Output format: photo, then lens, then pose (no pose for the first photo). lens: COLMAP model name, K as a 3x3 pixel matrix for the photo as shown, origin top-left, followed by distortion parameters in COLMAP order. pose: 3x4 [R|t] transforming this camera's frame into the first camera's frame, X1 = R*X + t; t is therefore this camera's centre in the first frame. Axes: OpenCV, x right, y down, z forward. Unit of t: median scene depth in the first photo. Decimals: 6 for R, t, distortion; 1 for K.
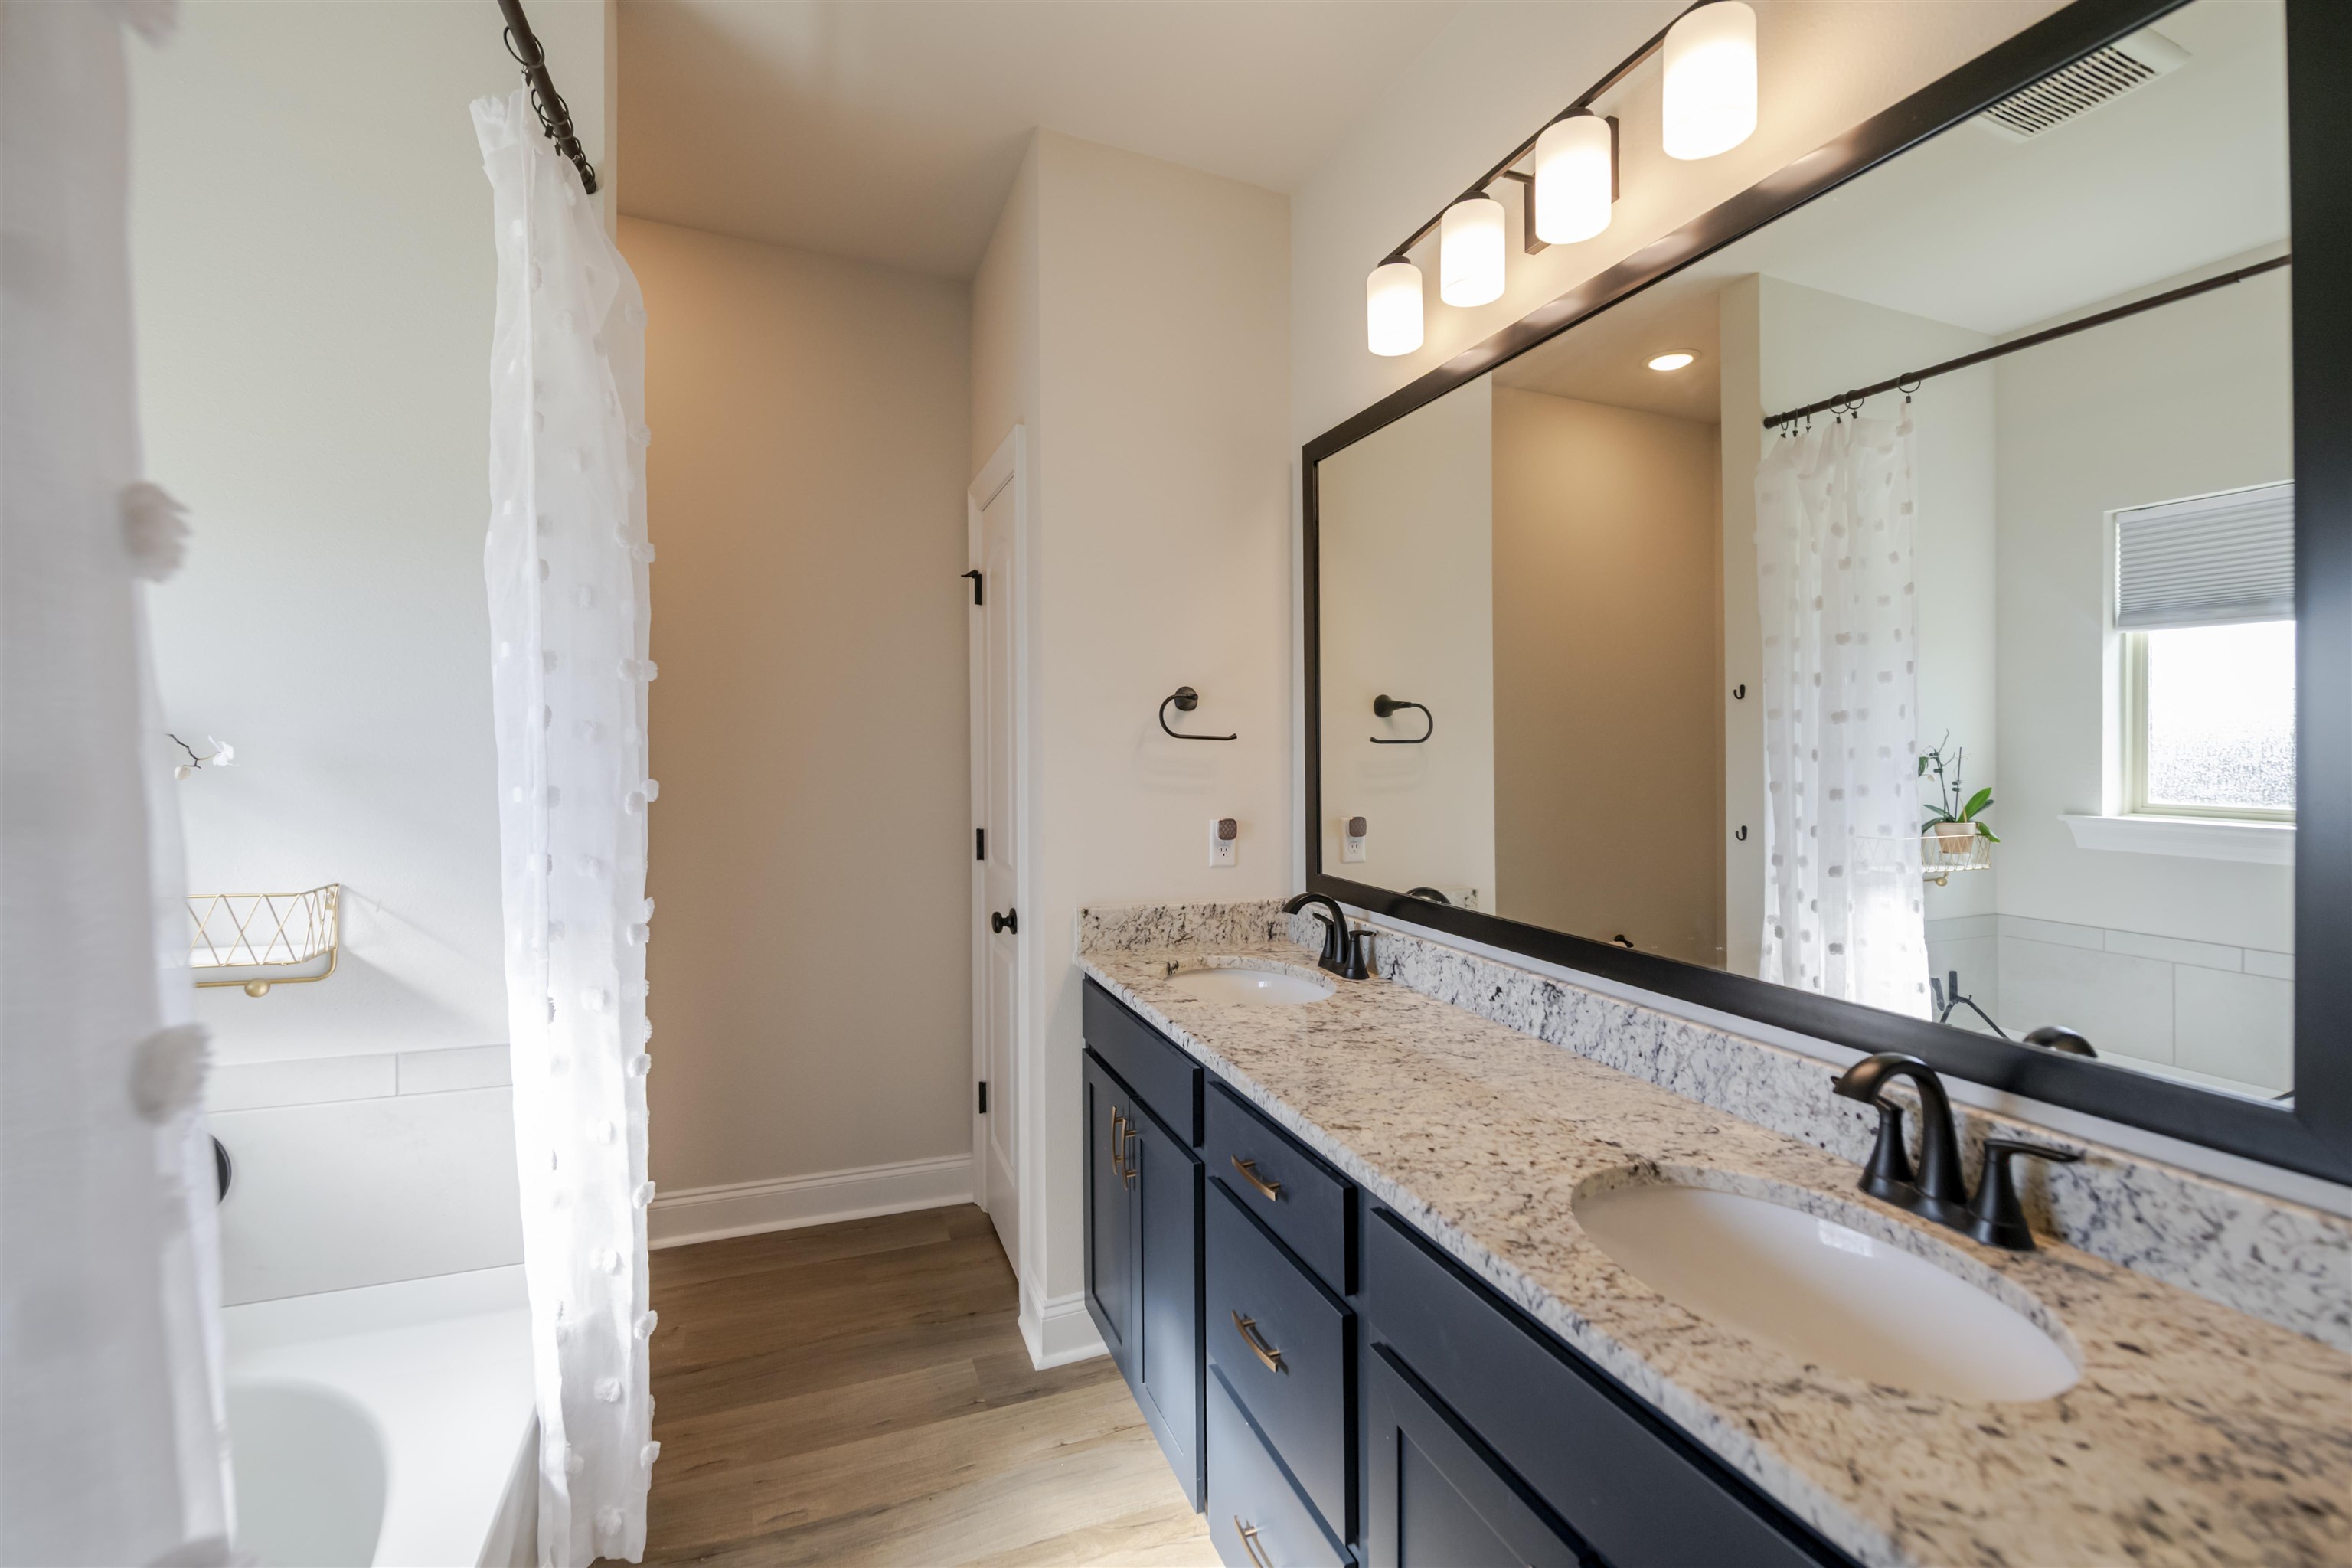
lens RADIAL K [[959.0, 0, 1173.6], [0, 959.0, 751.8], [0, 0, 1]] dist [0.001834, -0.003574]
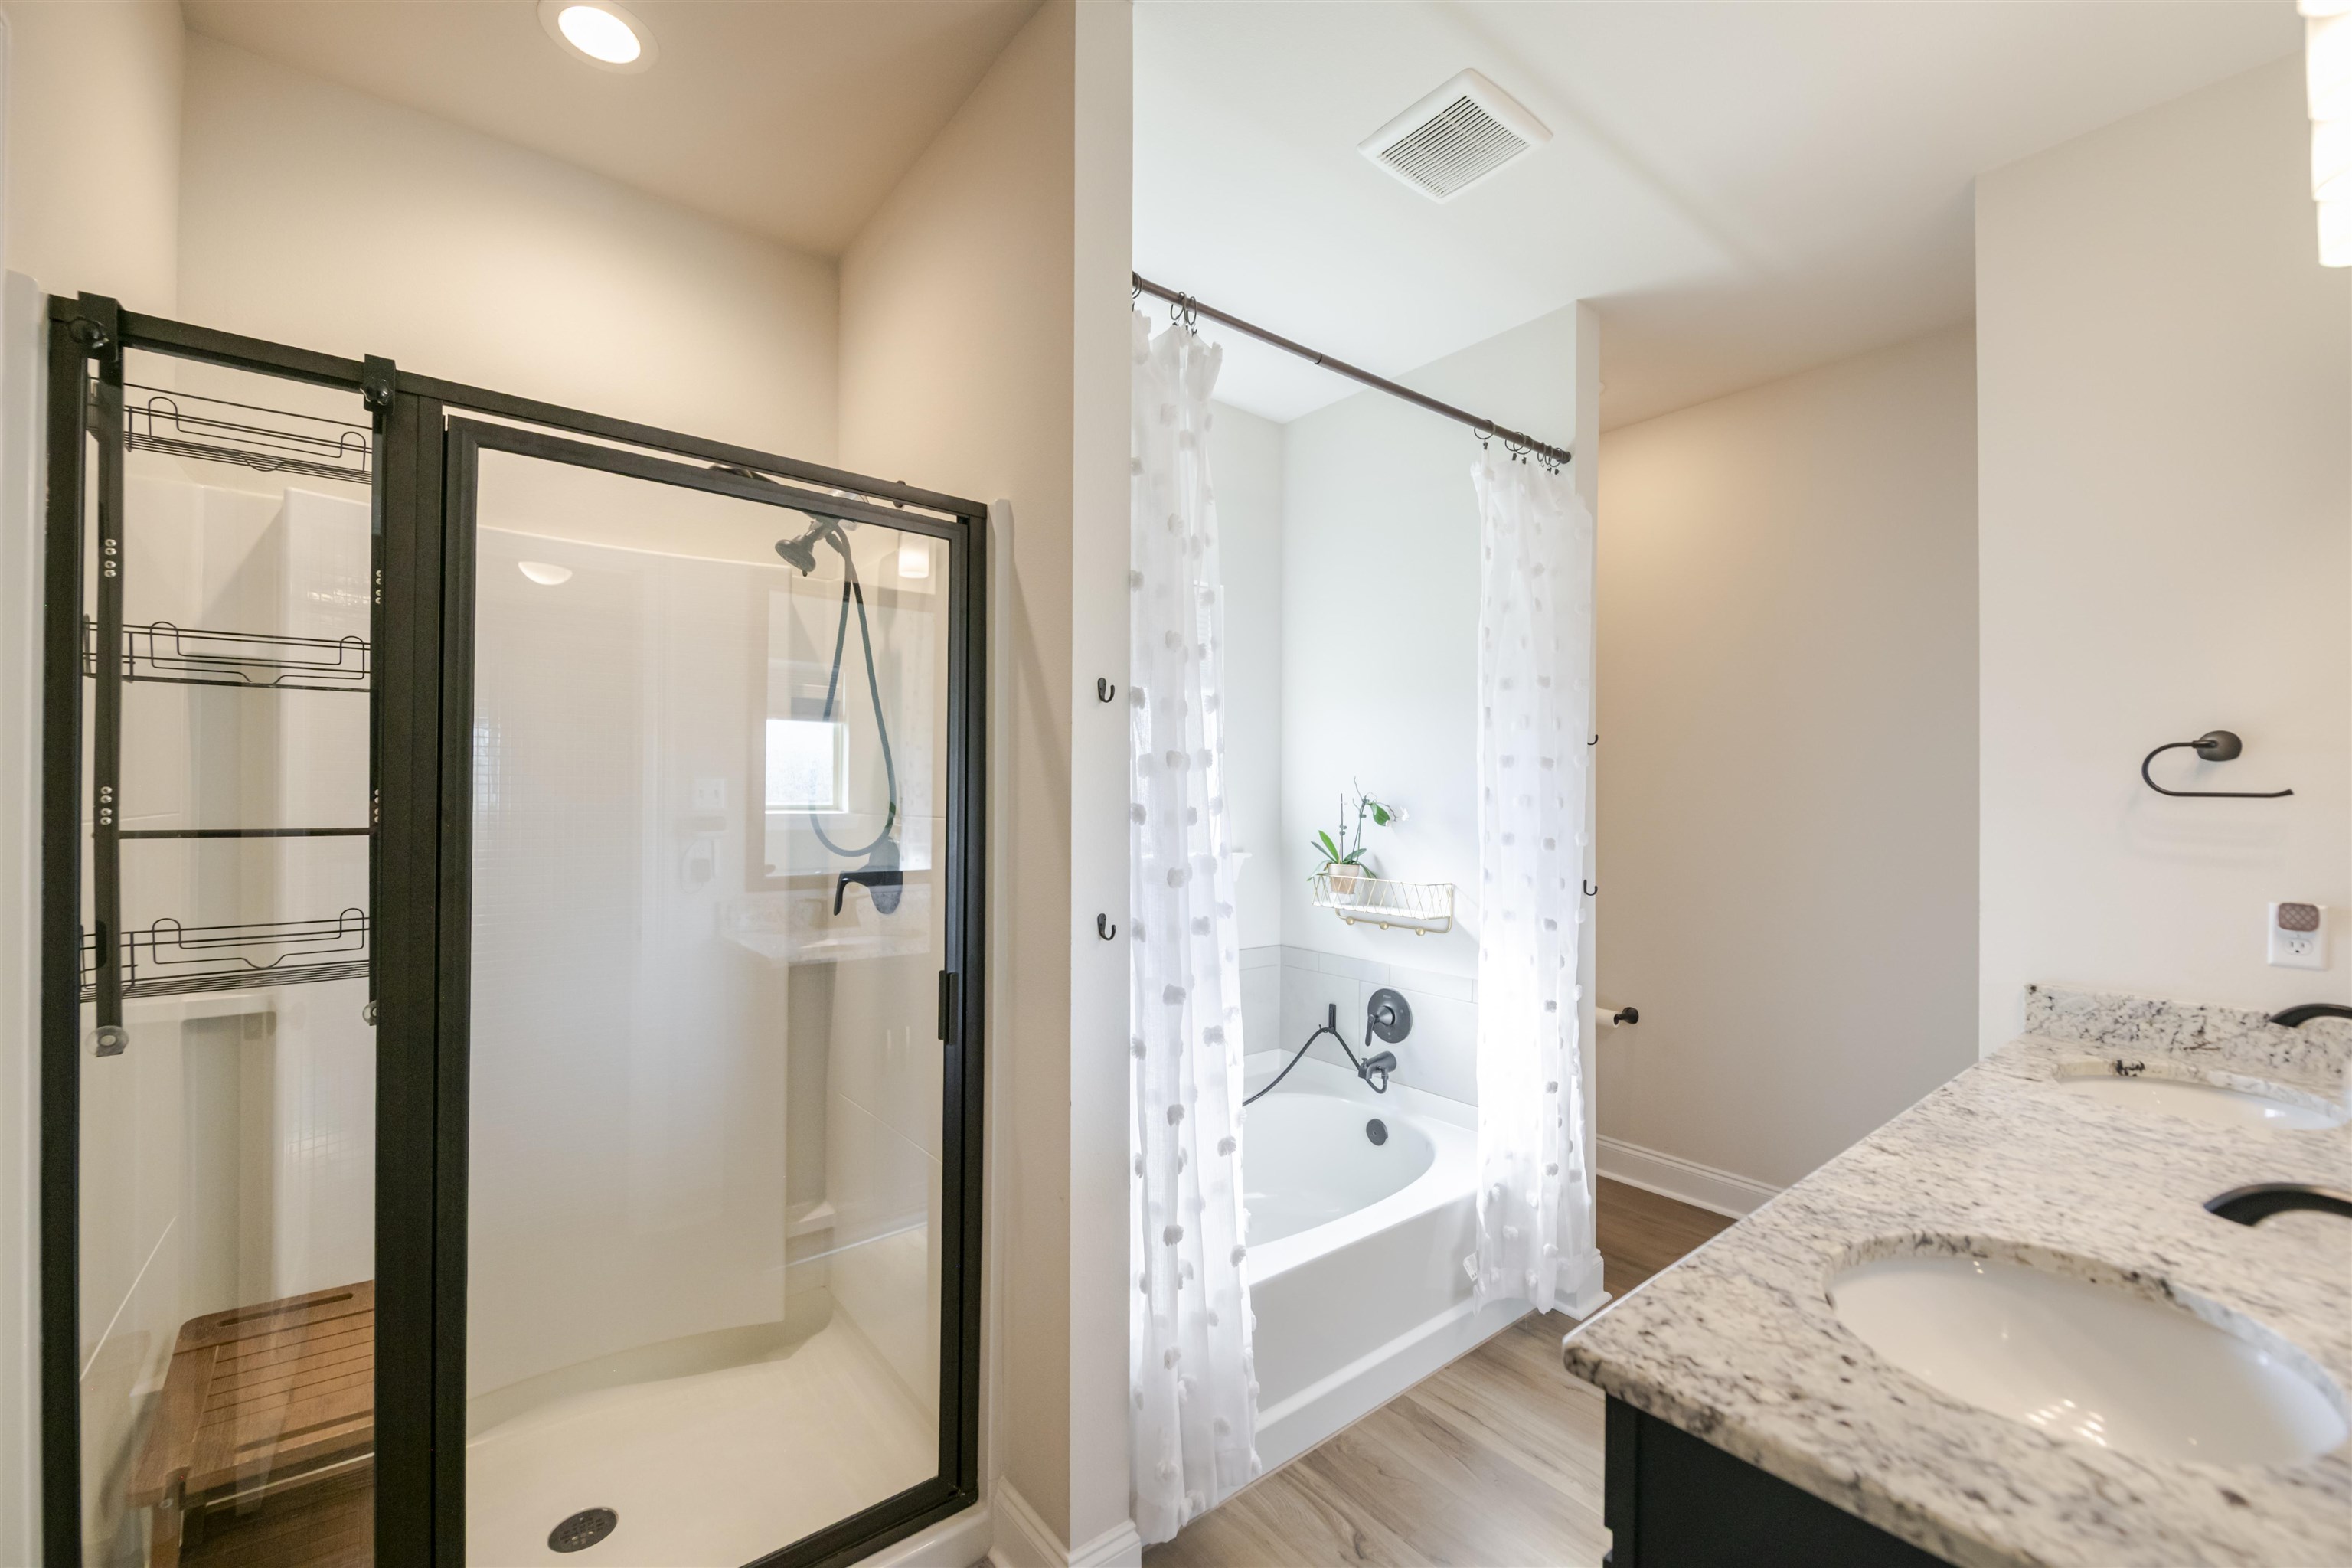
lens RADIAL K [[959.0, 0, 1173.6], [0, 959.0, 751.8], [0, 0, 1]] dist [0.001834, -0.003574]
pose [[0.284867, -0.067705, -0.956173, 0.947225], [-0.005352, 0.997375, -0.072217, 0.019997], [0.958552, 0.025690, 0.283757, -0.091655]]
